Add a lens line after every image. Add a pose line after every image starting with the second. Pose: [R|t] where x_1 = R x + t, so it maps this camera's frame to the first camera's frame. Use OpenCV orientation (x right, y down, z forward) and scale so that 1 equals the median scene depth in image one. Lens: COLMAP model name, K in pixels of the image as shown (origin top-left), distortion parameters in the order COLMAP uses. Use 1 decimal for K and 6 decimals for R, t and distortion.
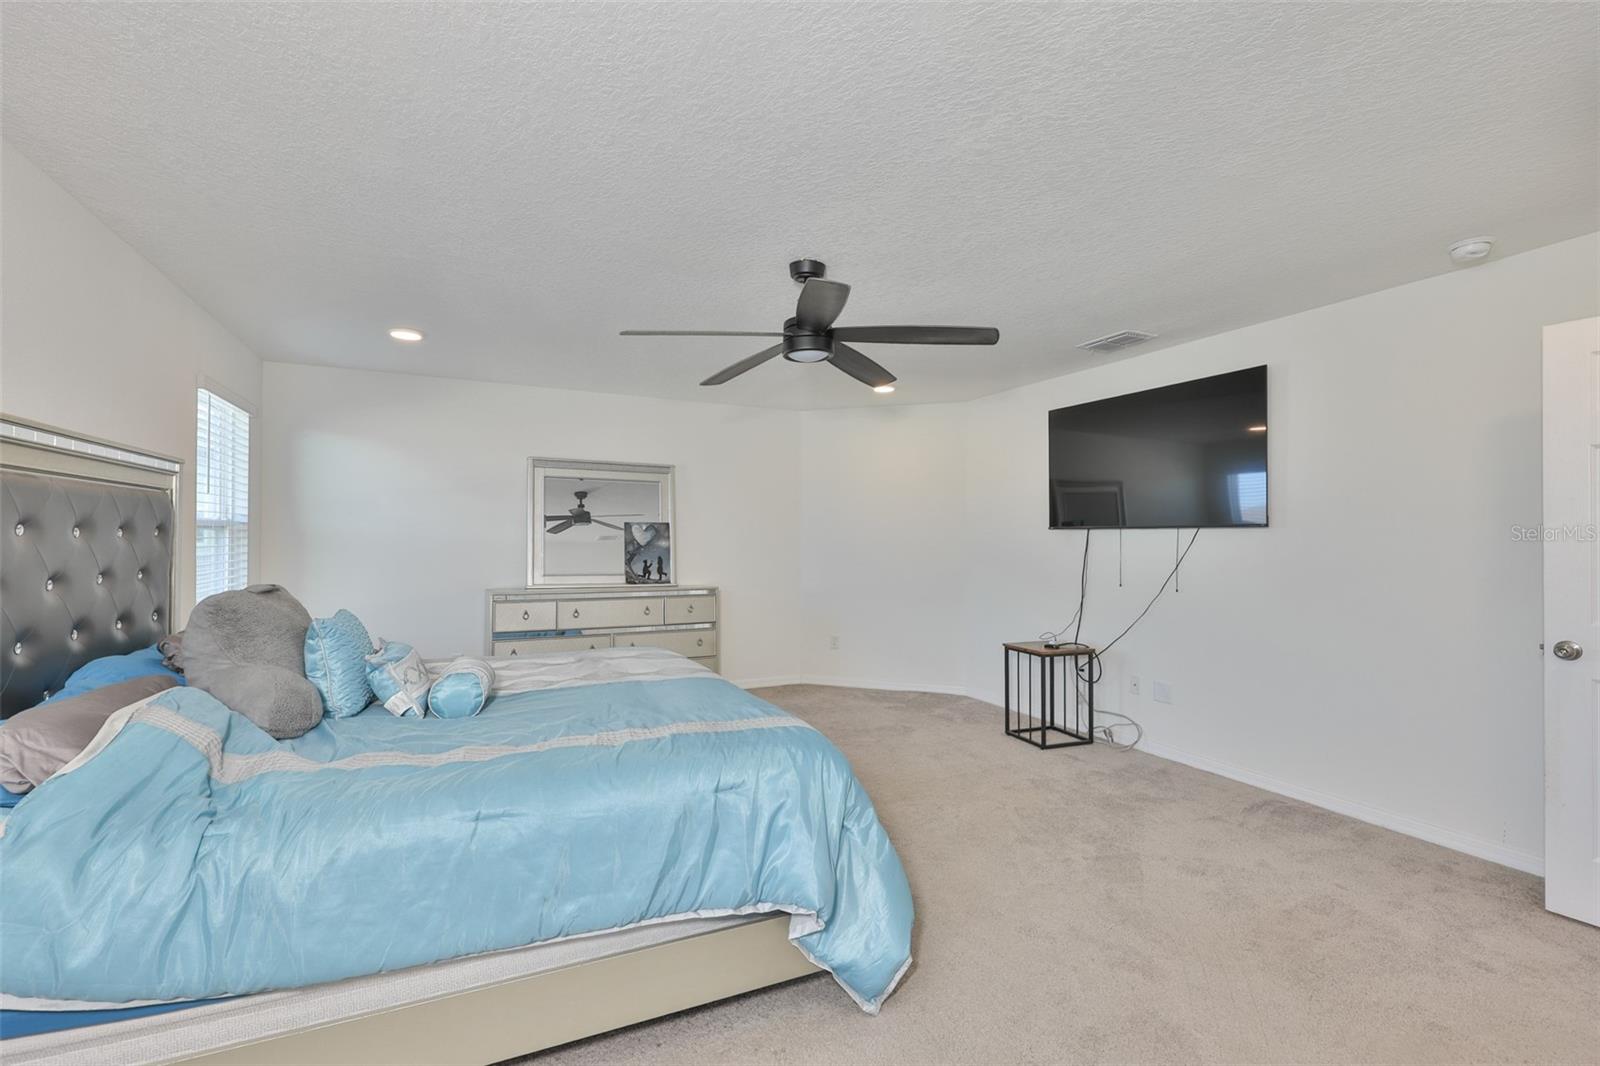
lens RADIAL K [[751.8, 0, 808.0], [0, 751.8, 528.7], [0, 0, 1]] dist [-0.000680, -0.000230]
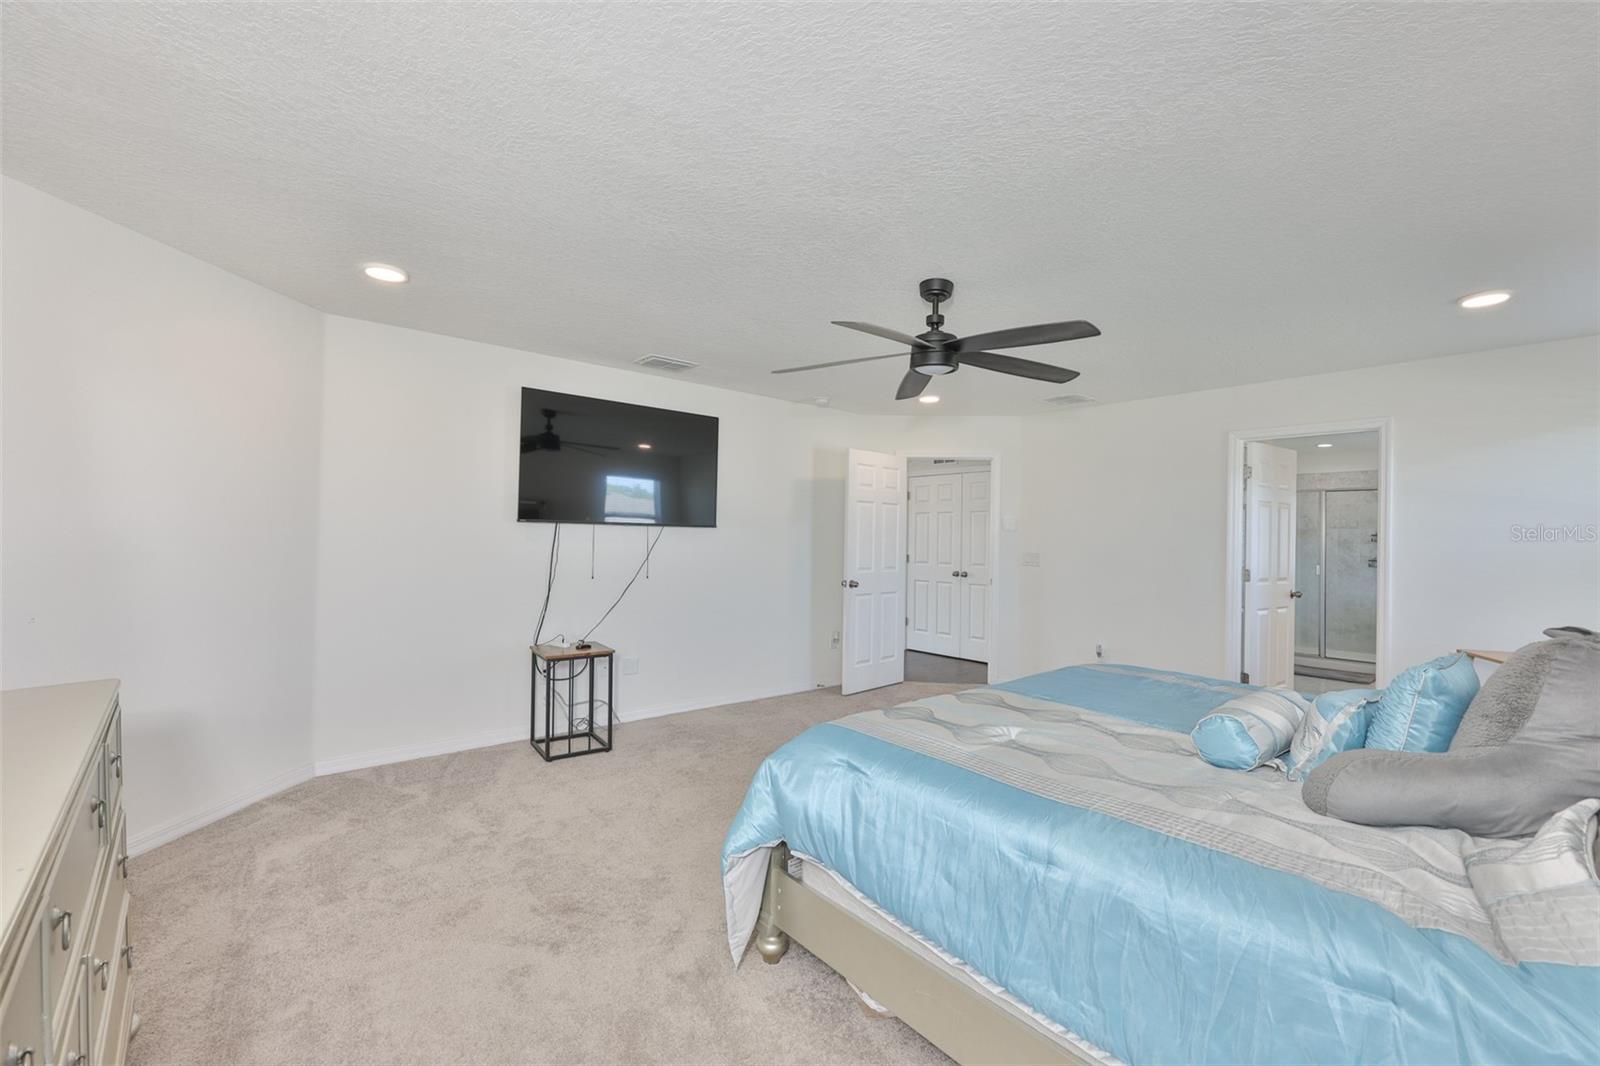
lens RADIAL K [[751.8, 0, 808.0], [0, 751.8, 528.7], [0, 0, 1]] dist [-0.000680, -0.000230]
pose [[-0.314205, -0.004955, 0.949342, -0.667648], [-0.036201, 0.999322, -0.006765, 0.003187], [-0.948665, -0.036493, -0.314171, 1.024731]]
